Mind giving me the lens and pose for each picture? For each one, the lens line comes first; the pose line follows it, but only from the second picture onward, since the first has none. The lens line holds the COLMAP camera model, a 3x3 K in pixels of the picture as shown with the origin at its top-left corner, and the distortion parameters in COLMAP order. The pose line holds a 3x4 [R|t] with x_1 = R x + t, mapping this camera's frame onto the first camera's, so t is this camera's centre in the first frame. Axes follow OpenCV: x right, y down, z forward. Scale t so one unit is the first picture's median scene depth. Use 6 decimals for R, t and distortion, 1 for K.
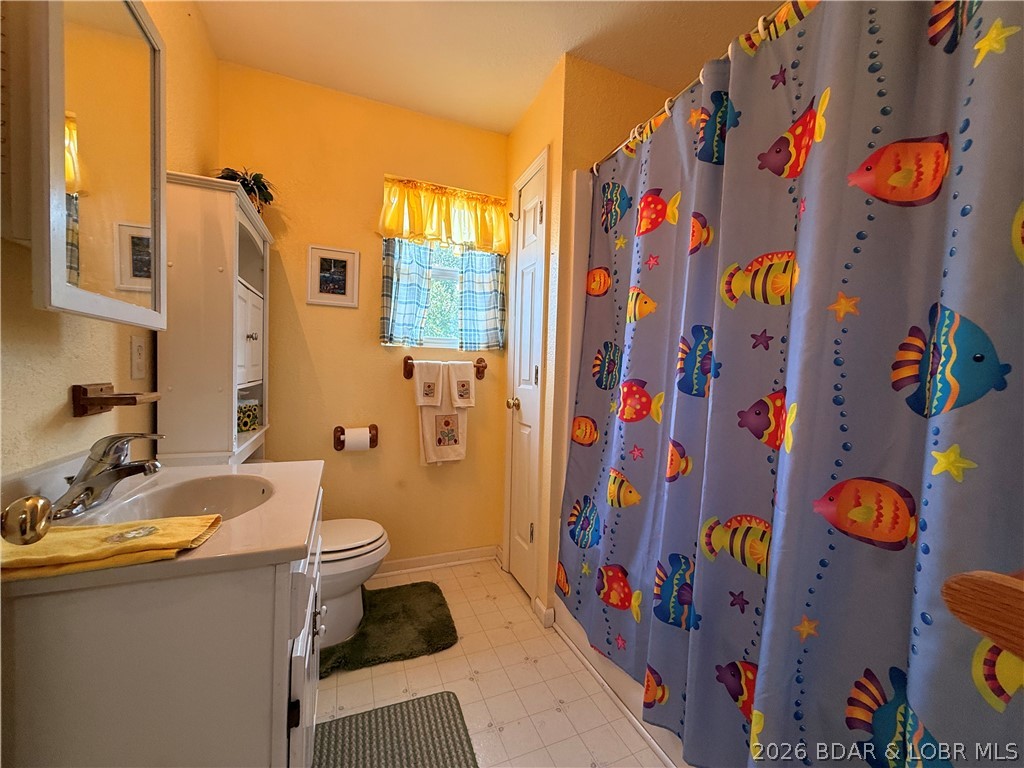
lens RADIAL K [[409.4, 0, 512.0], [0, 409.4, 384.0], [0, 0, 1]] dist [-0.001256, -0.000186]
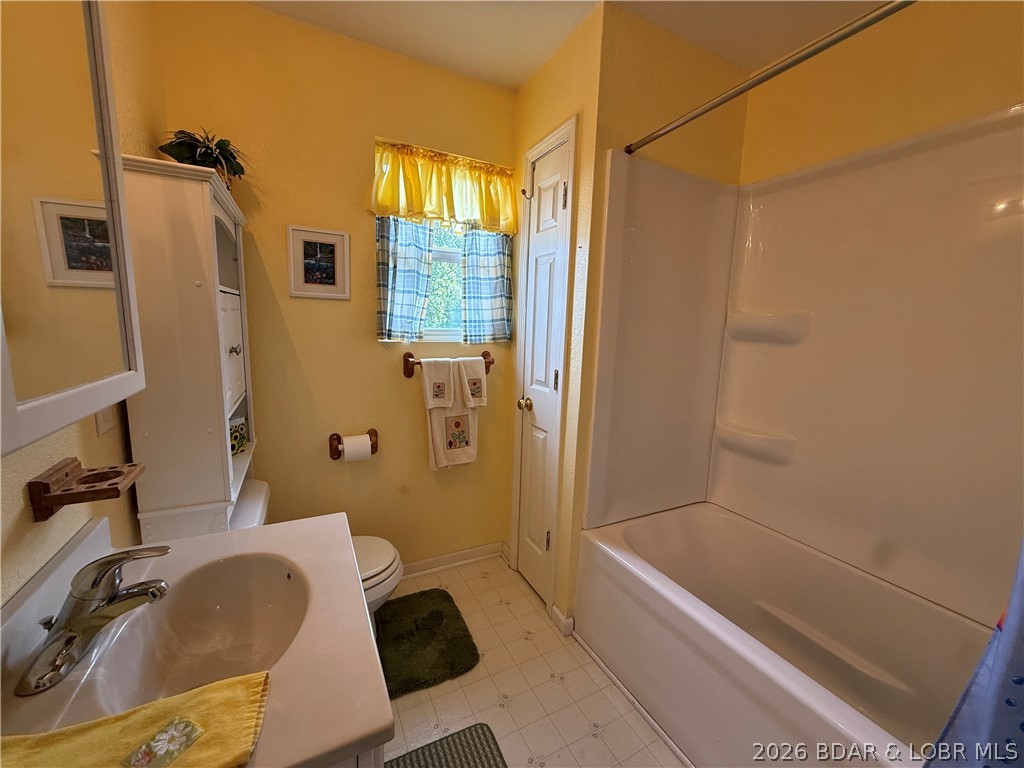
lens RADIAL K [[409.4, 0, 512.0], [0, 409.4, 384.0], [0, 0, 1]] dist [-0.001256, -0.000186]
pose [[0.996378, -0.007884, 0.084665, -0.105693], [-0.002344, 0.992767, 0.120033, -0.110638], [-0.084999, -0.119797, 0.989153, 0.086075]]
